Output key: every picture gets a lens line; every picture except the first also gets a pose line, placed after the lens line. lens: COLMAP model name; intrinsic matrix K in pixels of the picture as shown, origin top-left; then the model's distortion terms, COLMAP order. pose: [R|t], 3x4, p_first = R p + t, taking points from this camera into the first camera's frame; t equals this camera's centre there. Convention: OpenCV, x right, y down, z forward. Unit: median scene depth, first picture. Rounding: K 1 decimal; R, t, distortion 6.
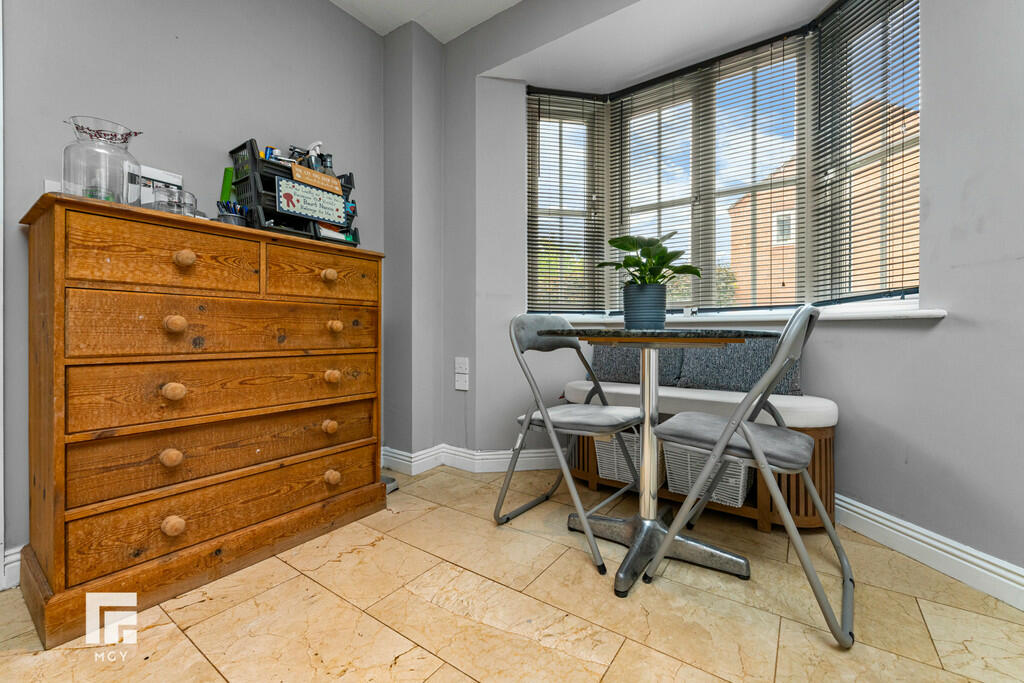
lens RADIAL K [[417.8, 0, 513.2], [0, 417.8, 327.1], [0, 0, 1]] dist [0.003108, -0.003642]
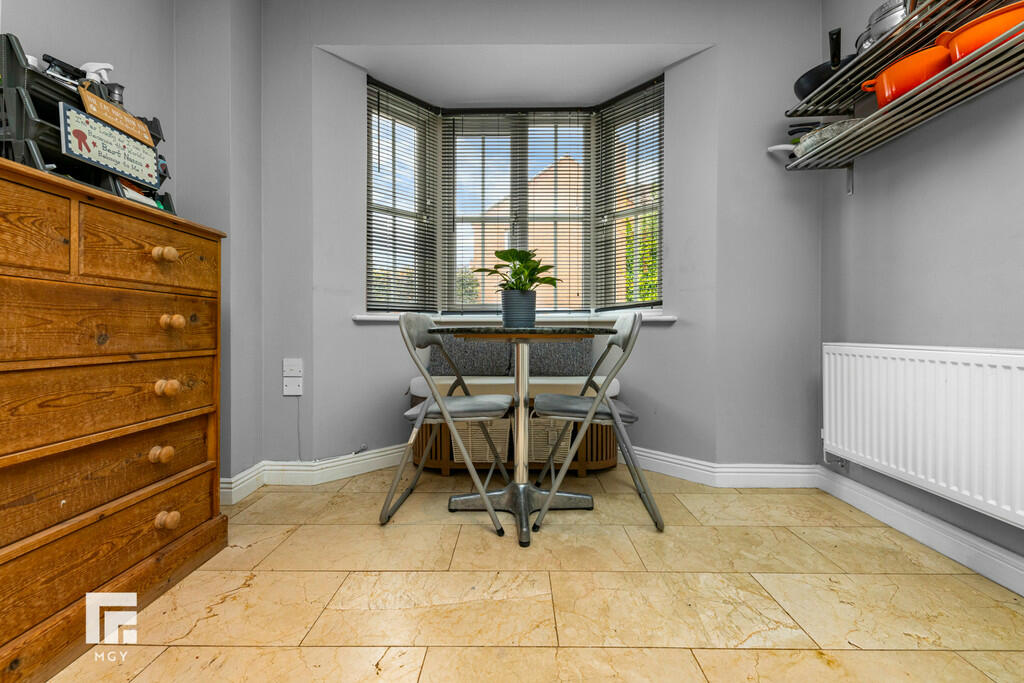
lens RADIAL K [[417.8, 0, 513.2], [0, 417.8, 327.1], [0, 0, 1]] dist [0.003108, -0.003642]
pose [[0.821115, 0.004966, 0.570741, -0.350012], [-0.007606, 0.999969, 0.002242, 0.000607], [-0.570712, -0.006183, 0.821127, 0.016183]]
